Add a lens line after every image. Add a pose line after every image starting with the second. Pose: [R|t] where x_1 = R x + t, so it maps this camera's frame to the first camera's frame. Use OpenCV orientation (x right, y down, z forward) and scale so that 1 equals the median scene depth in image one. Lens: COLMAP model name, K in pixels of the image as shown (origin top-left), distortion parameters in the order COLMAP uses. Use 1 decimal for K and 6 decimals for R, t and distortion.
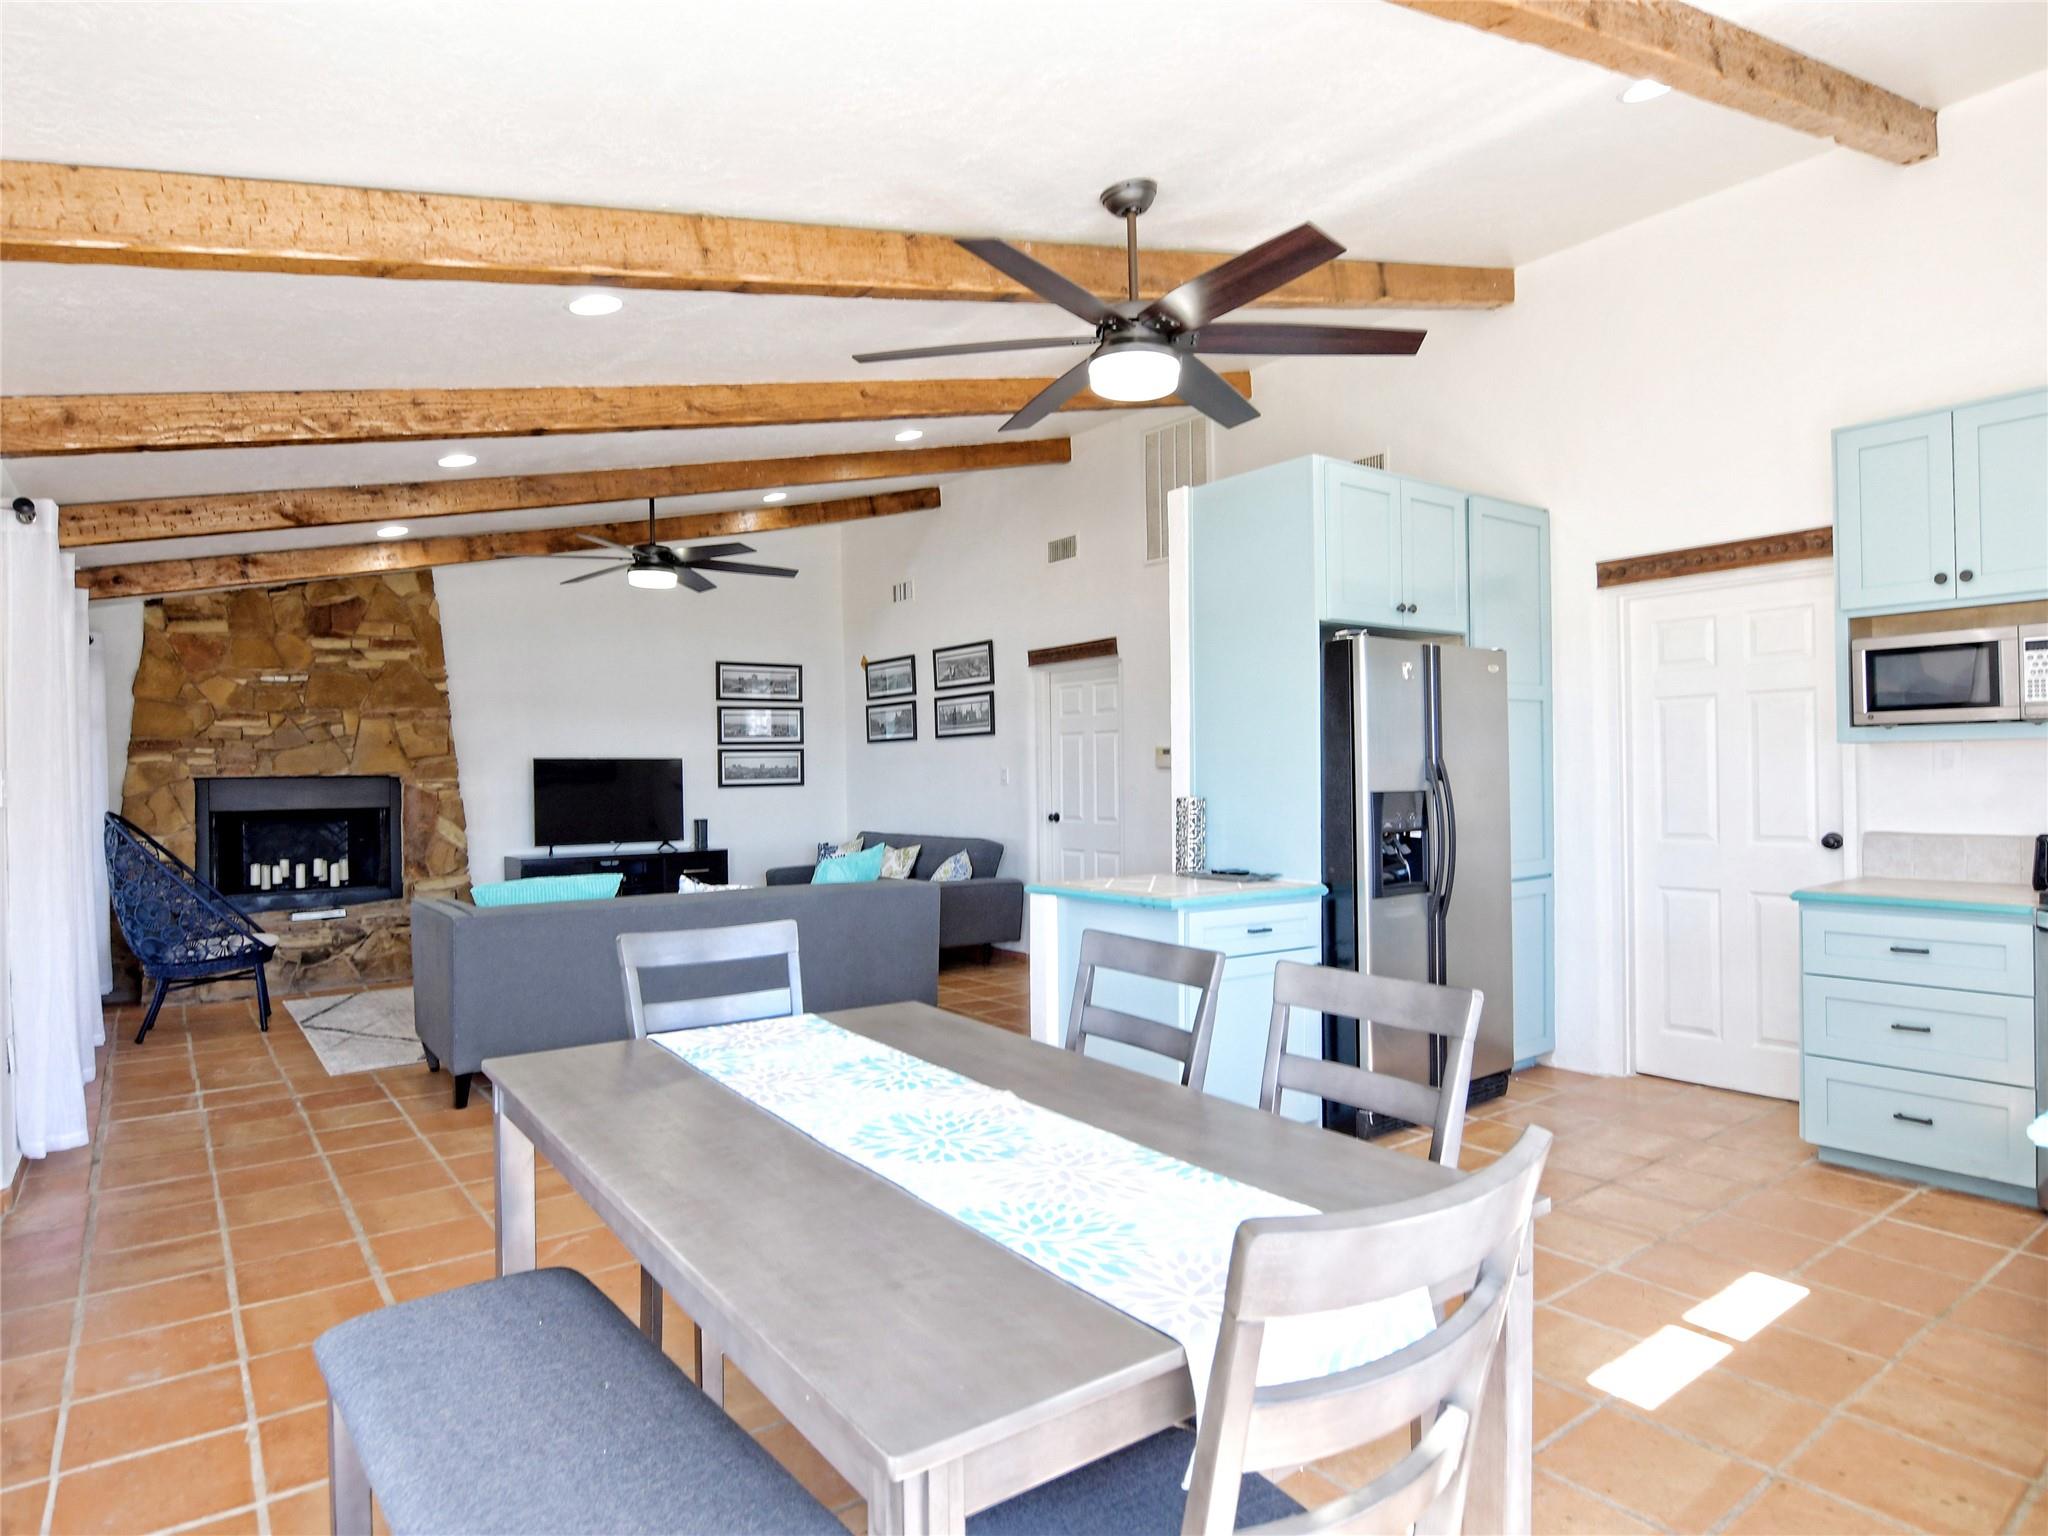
lens RADIAL K [[1168.0, 0, 1017.4], [0, 1168.0, 772.1], [0, 0, 1]] dist [-0.019829, -0.001849]
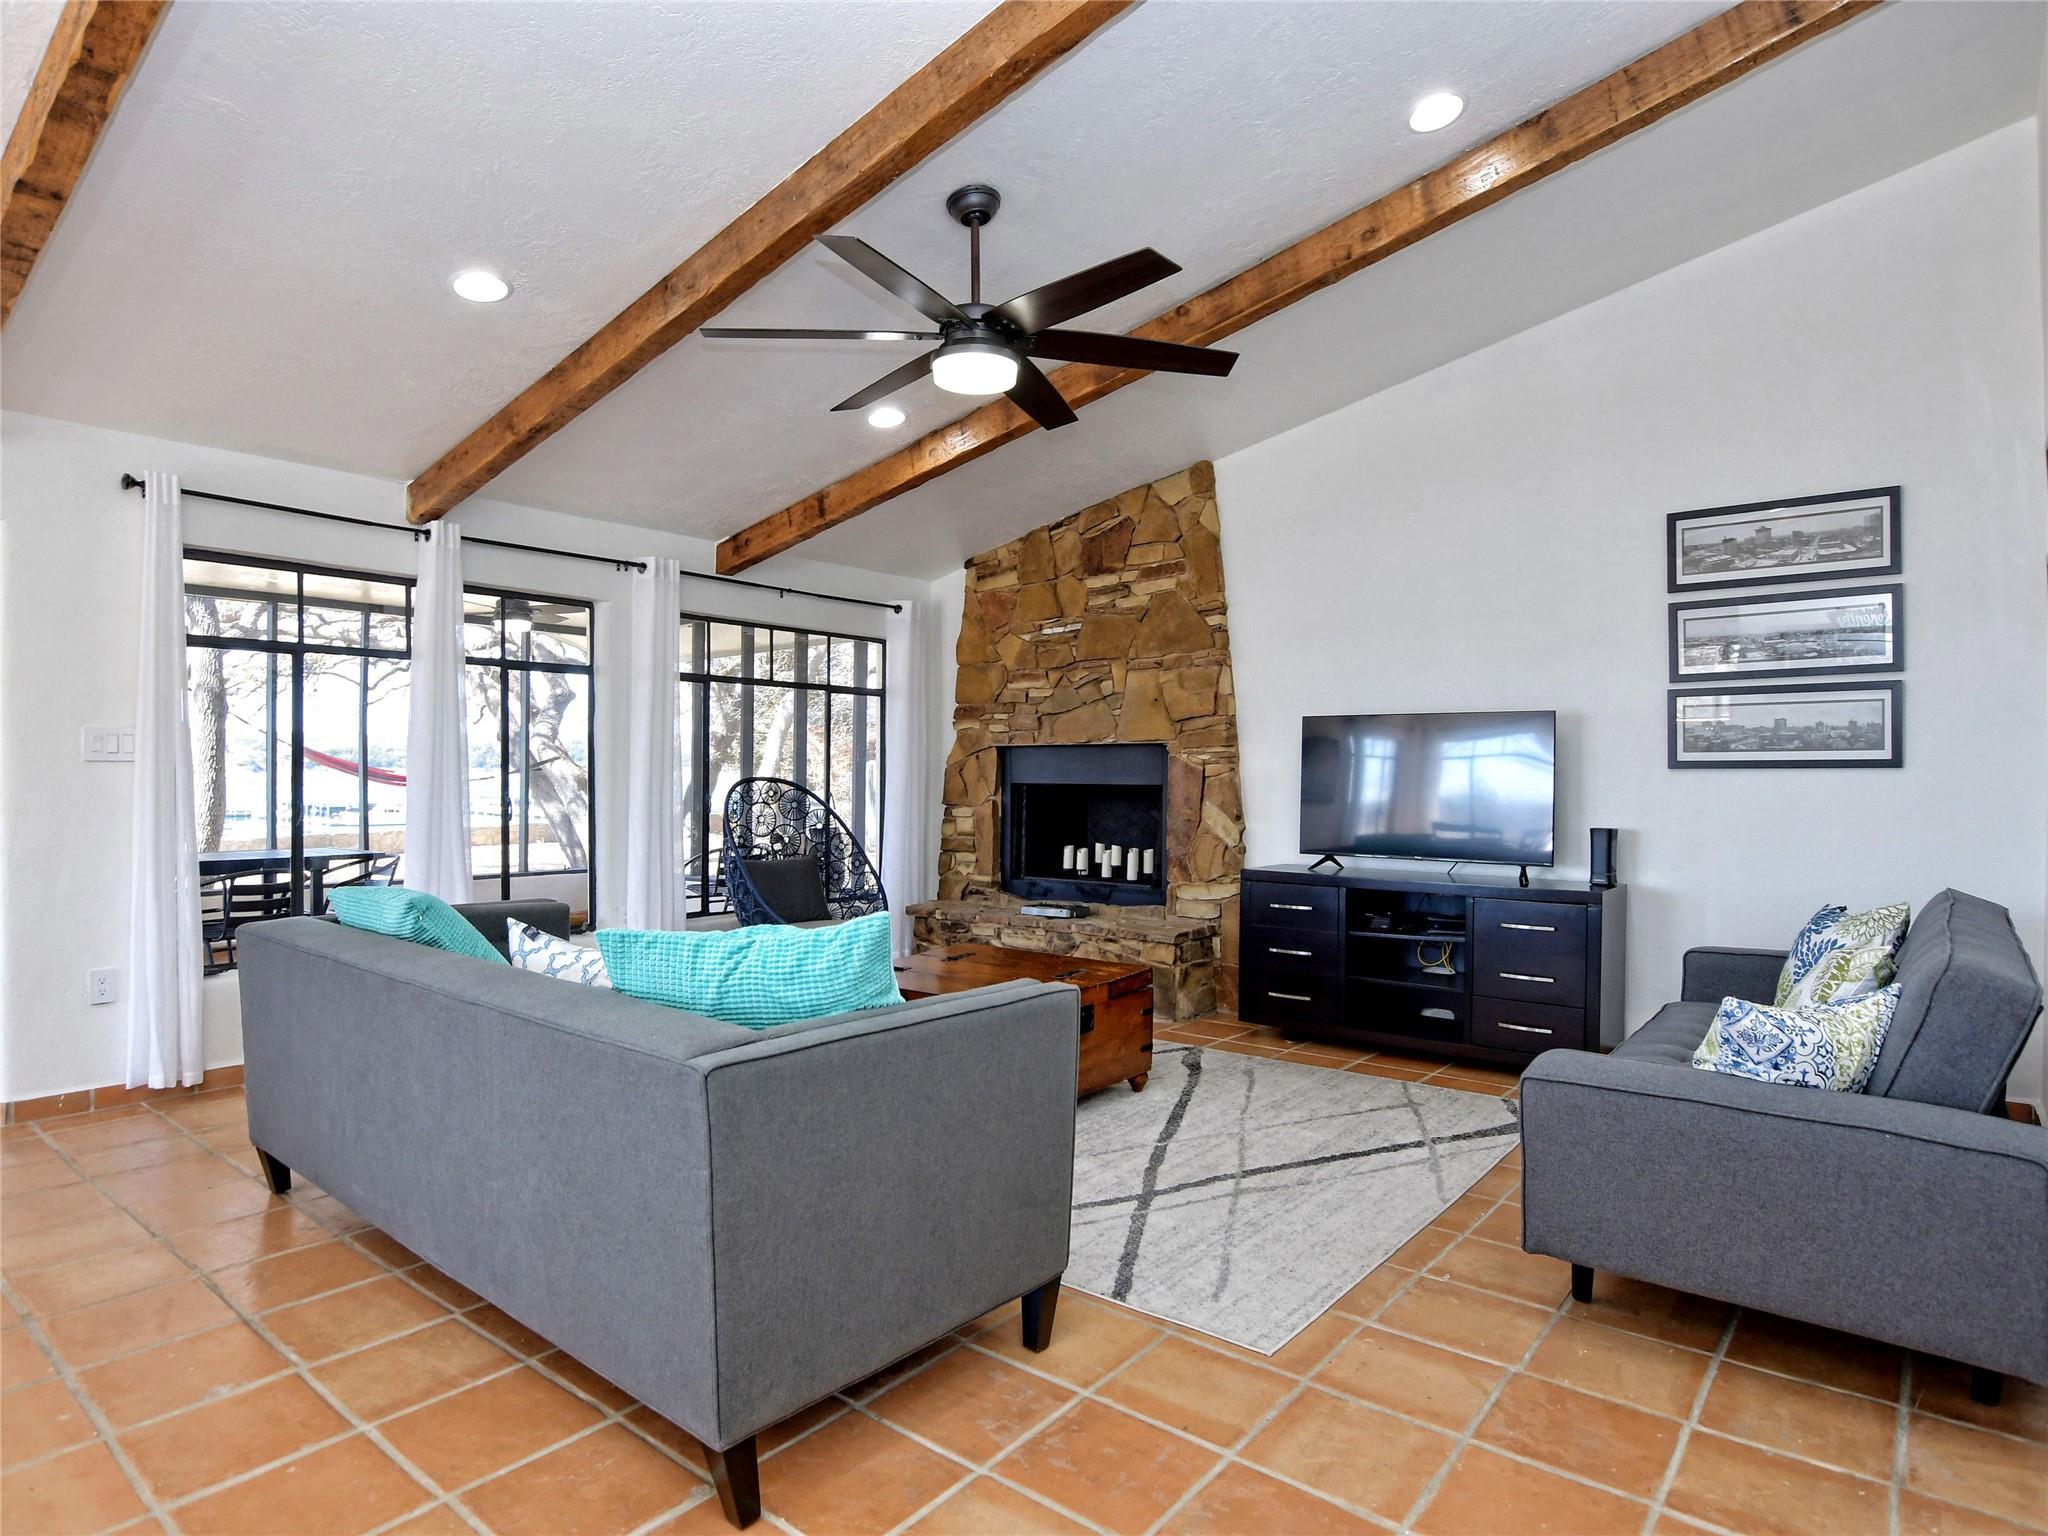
lens RADIAL K [[1160.8, 0, 1017.4], [0, 1160.8, 772.9], [0, 0, 1]] dist [-0.027381, 0.001813]
pose [[0.249352, 0.018020, -0.968245, 0.182534], [-0.003480, 0.999837, 0.017712, 0.009273], [0.968407, -0.001047, 0.249374, 0.741738]]
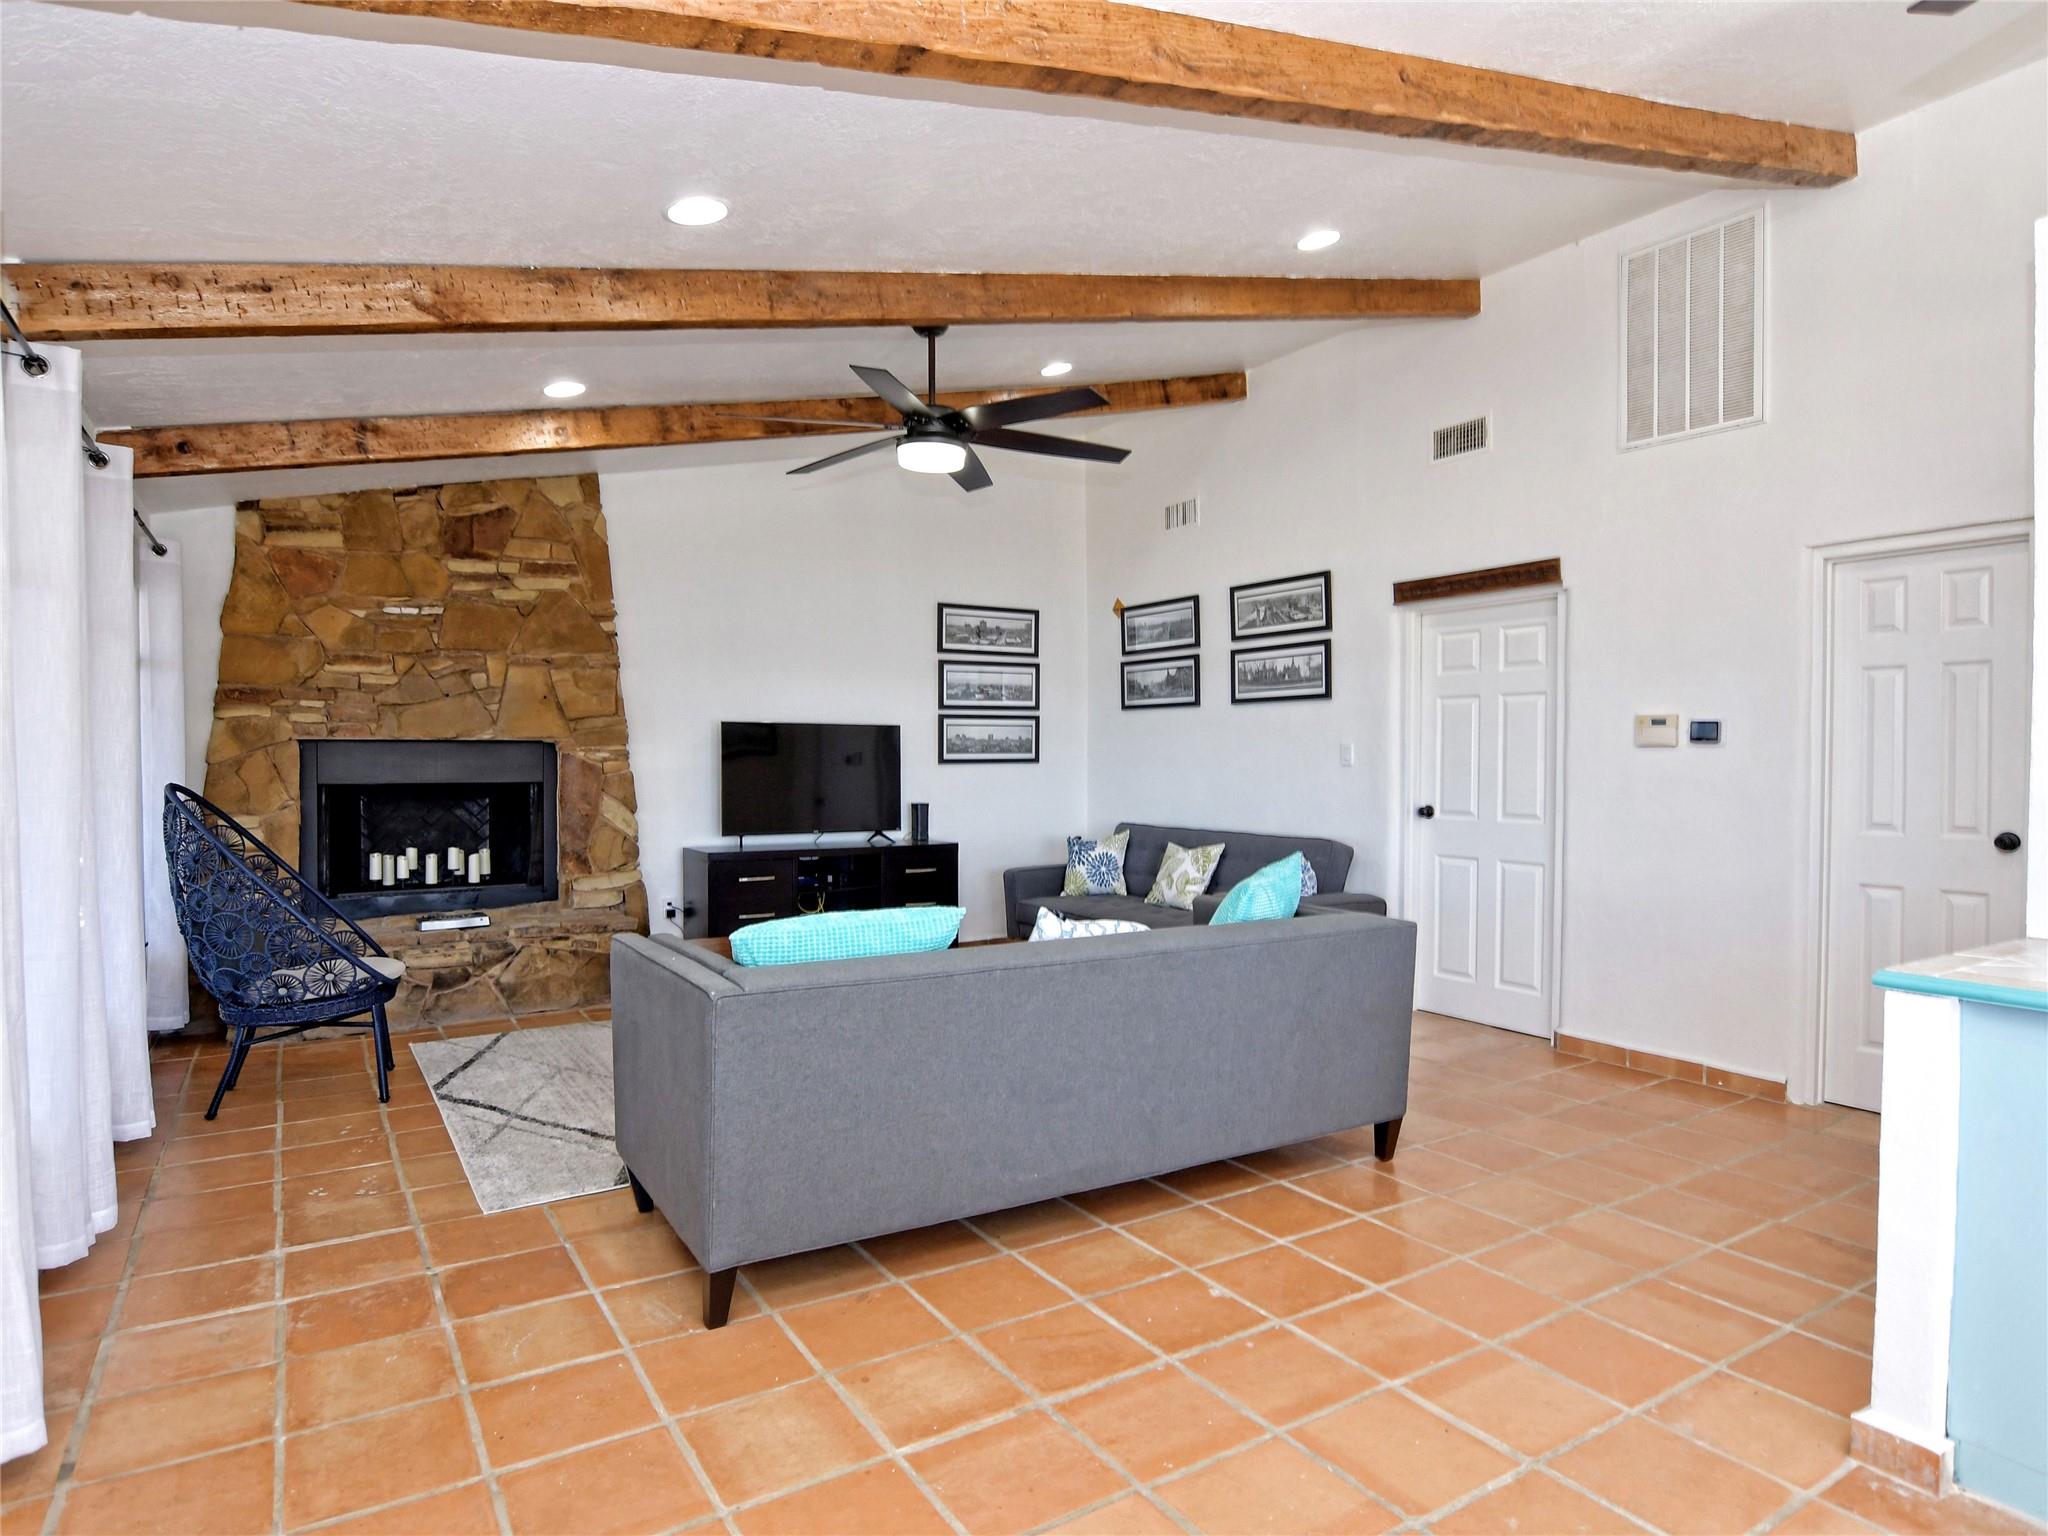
lens RADIAL K [[1160.8, 0, 1017.4], [0, 1160.8, 772.9], [0, 0, 1]] dist [-0.027381, 0.001813]
pose [[0.996817, 0.017168, -0.077854, -0.173275], [-0.015756, 0.999701, 0.018707, 0.005141], [0.078152, -0.017421, 0.996789, 0.269845]]
